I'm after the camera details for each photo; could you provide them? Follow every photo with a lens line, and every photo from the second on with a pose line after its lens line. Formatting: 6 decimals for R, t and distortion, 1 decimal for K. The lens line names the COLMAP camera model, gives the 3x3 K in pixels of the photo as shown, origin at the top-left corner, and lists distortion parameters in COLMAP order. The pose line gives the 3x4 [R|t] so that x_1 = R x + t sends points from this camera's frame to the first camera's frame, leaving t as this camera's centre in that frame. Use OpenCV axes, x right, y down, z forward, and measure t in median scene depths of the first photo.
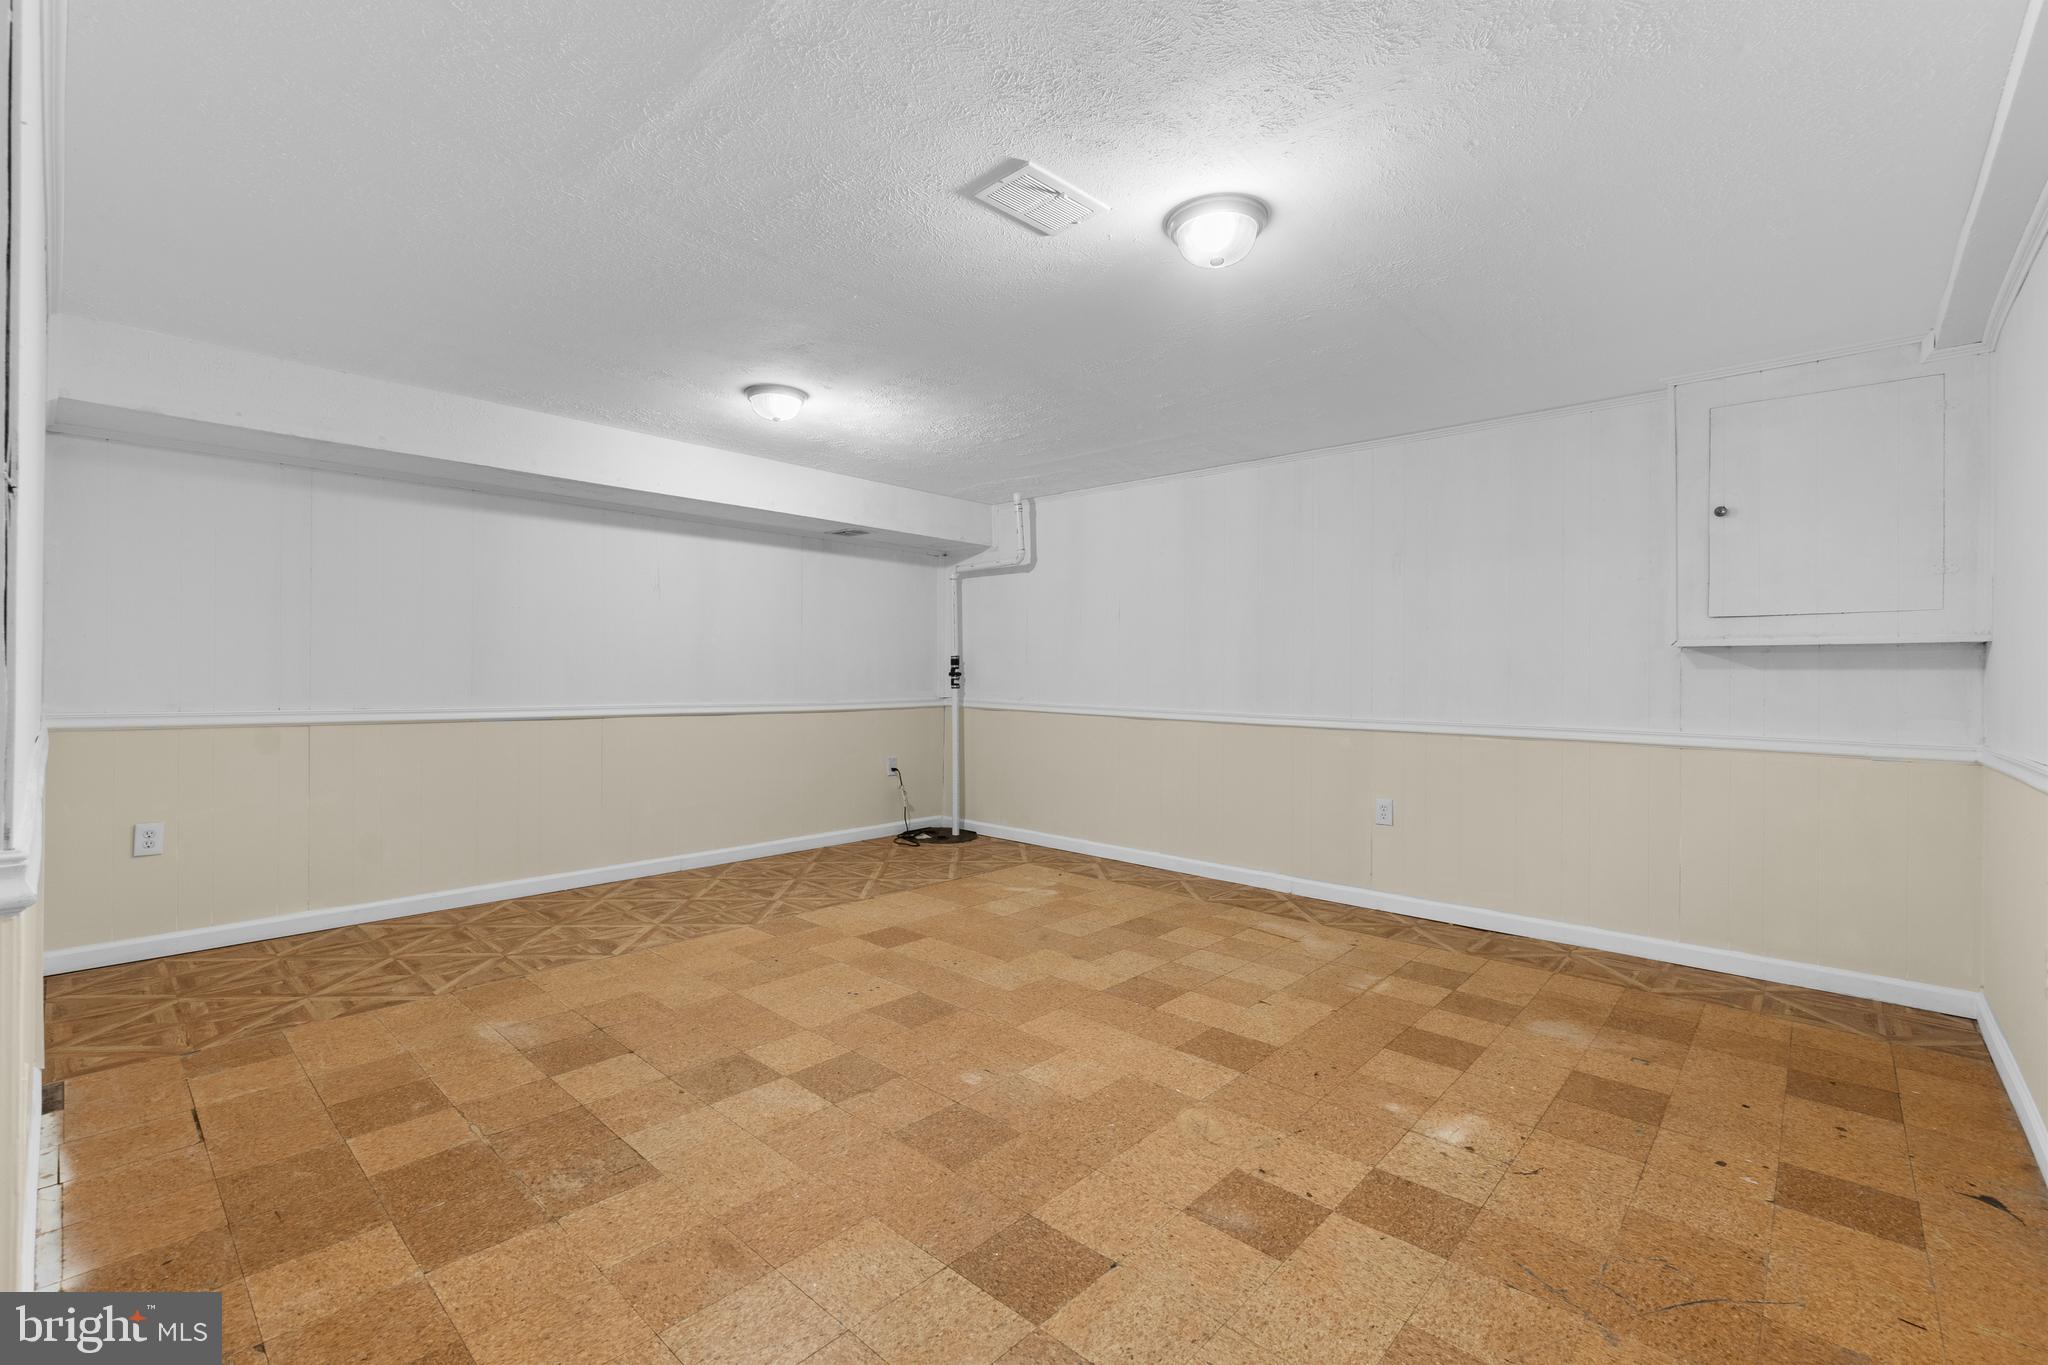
lens RADIAL K [[880.2, 0, 1015.2], [0, 880.2, 671.5], [0, 0, 1]] dist [-0.005578, 0.002853]
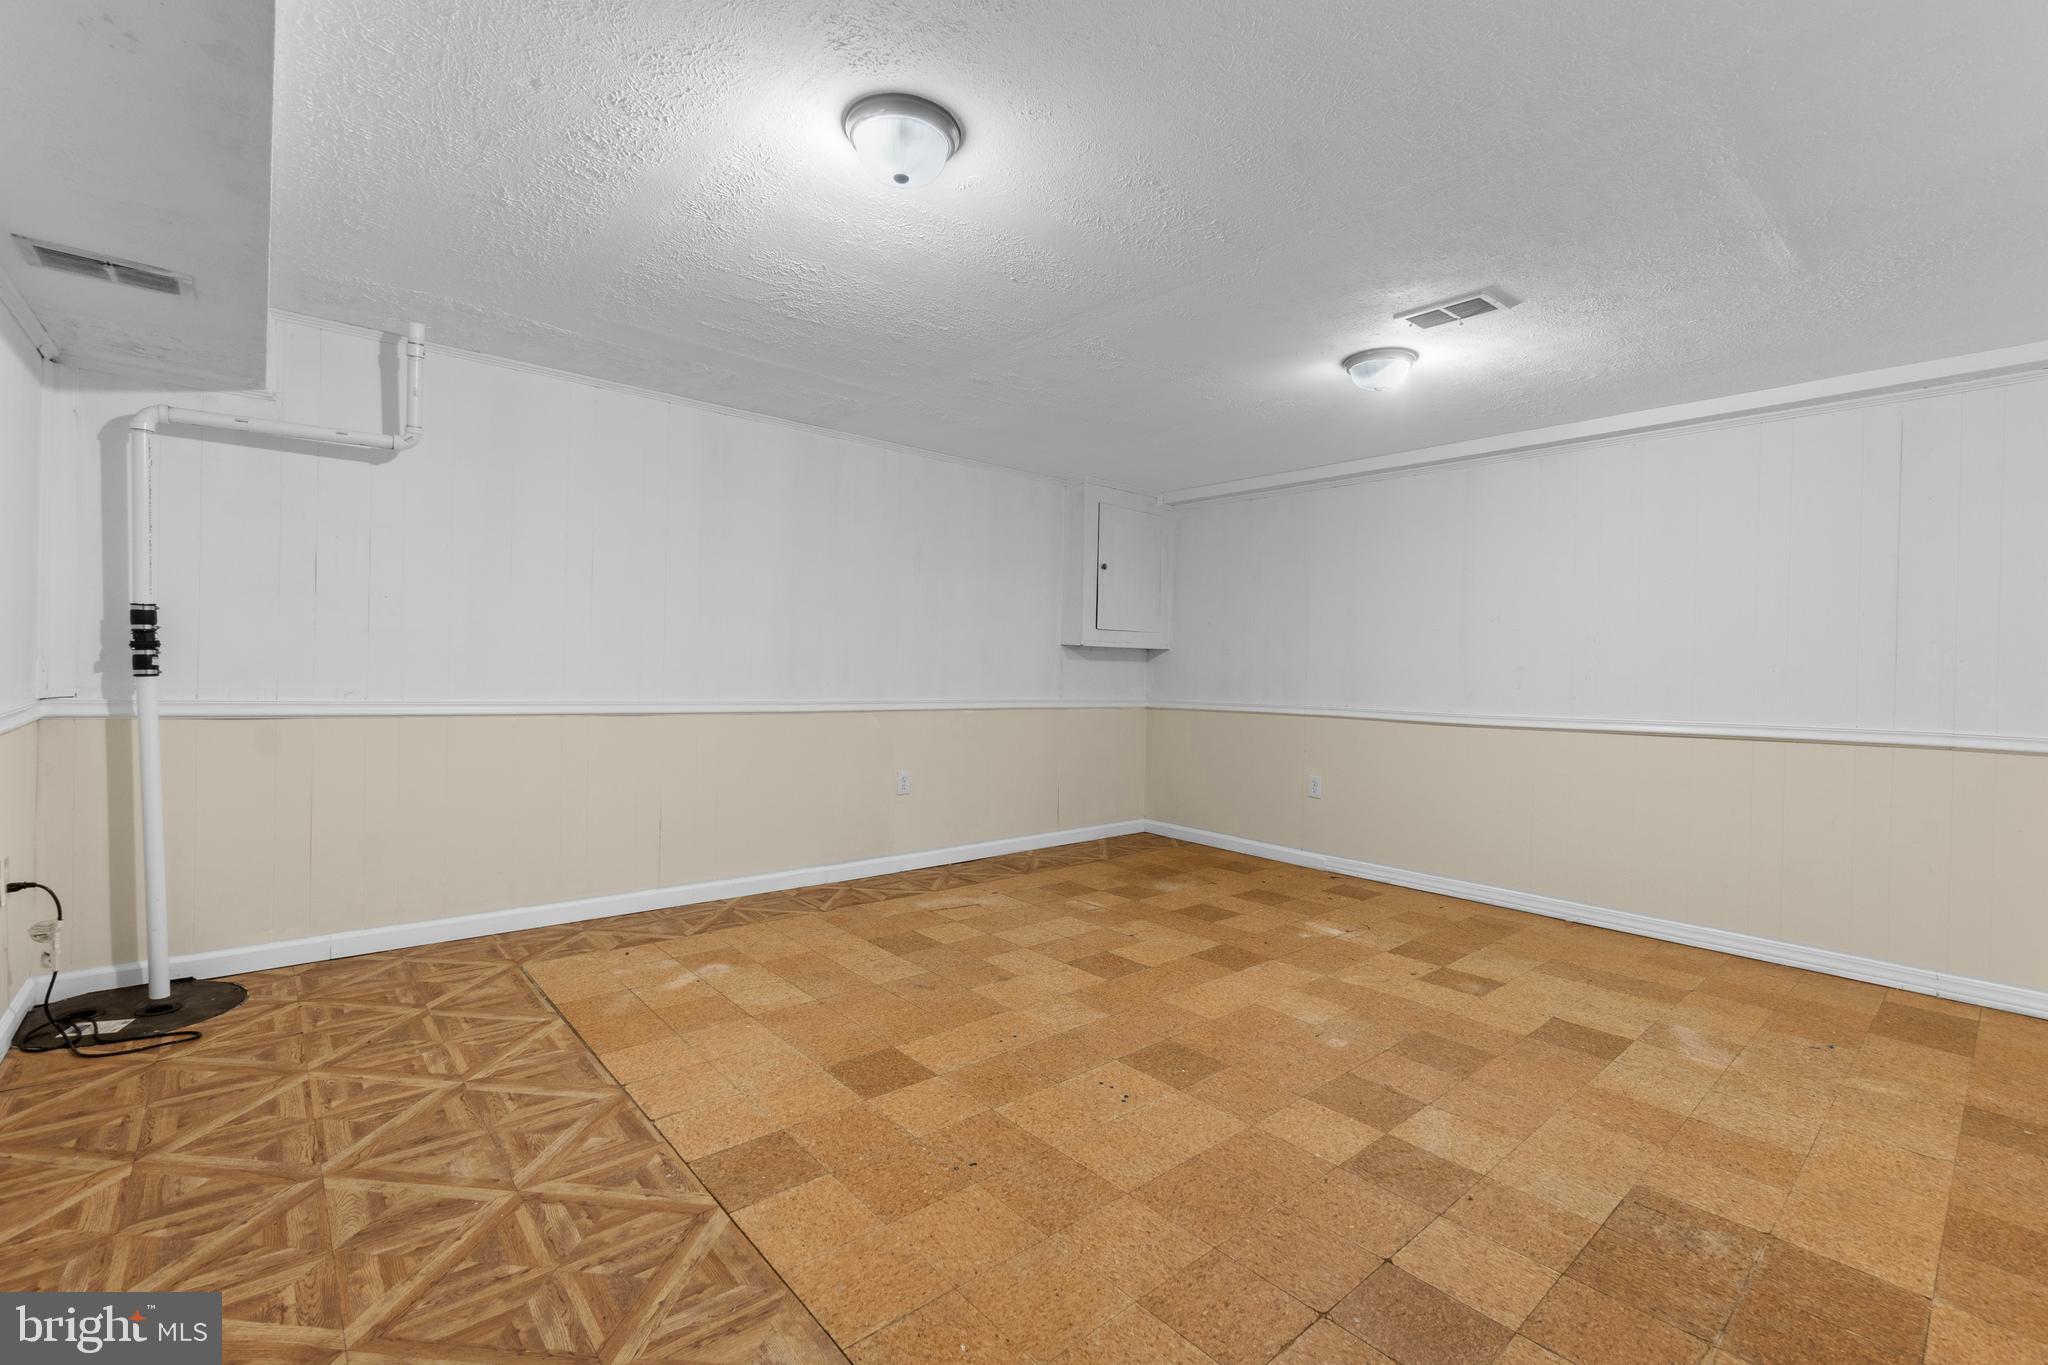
lens RADIAL K [[880.2, 0, 1019.3], [0, 880.2, 686.8], [0, 0, 1]] dist [-0.005578, 0.002853]
pose [[0.111302, -0.030269, 0.993326, -0.987730], [-0.025317, 0.999125, 0.033282, -0.003348], [-0.993464, -0.028852, 0.110439, 1.091225]]
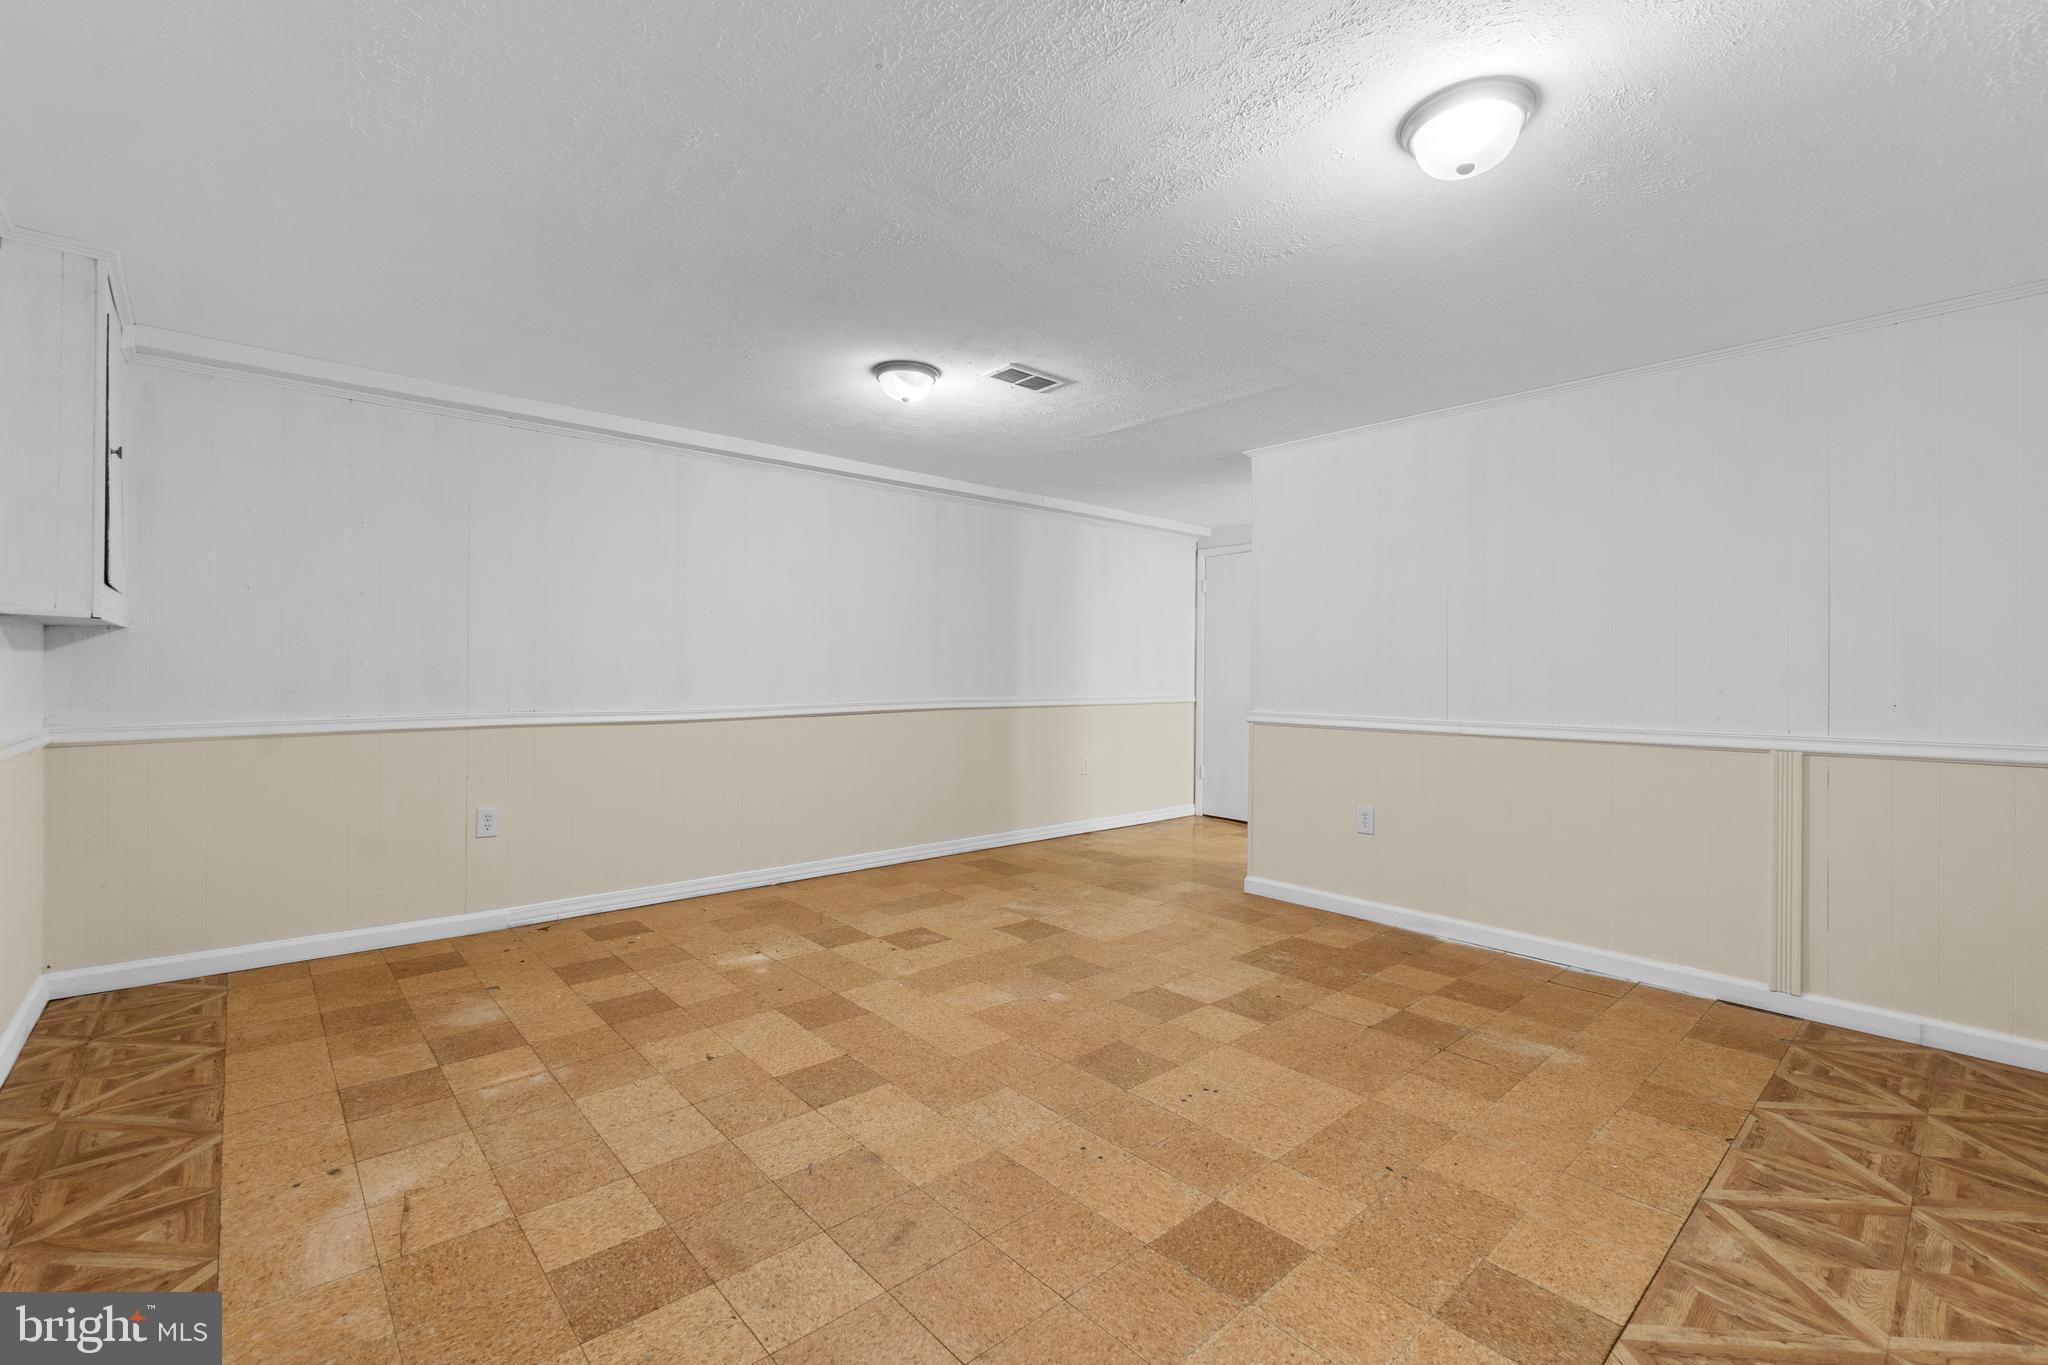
lens RADIAL K [[880.2, 0, 1014.4], [0, 880.2, 684.8], [0, 0, 1]] dist [-0.005578, 0.002853]
pose [[-0.994870, -0.020471, 0.099074, -0.088641], [-0.019315, 0.999734, 0.012607, 0.004079], [-0.099305, 0.010629, -0.995000, 1.910994]]
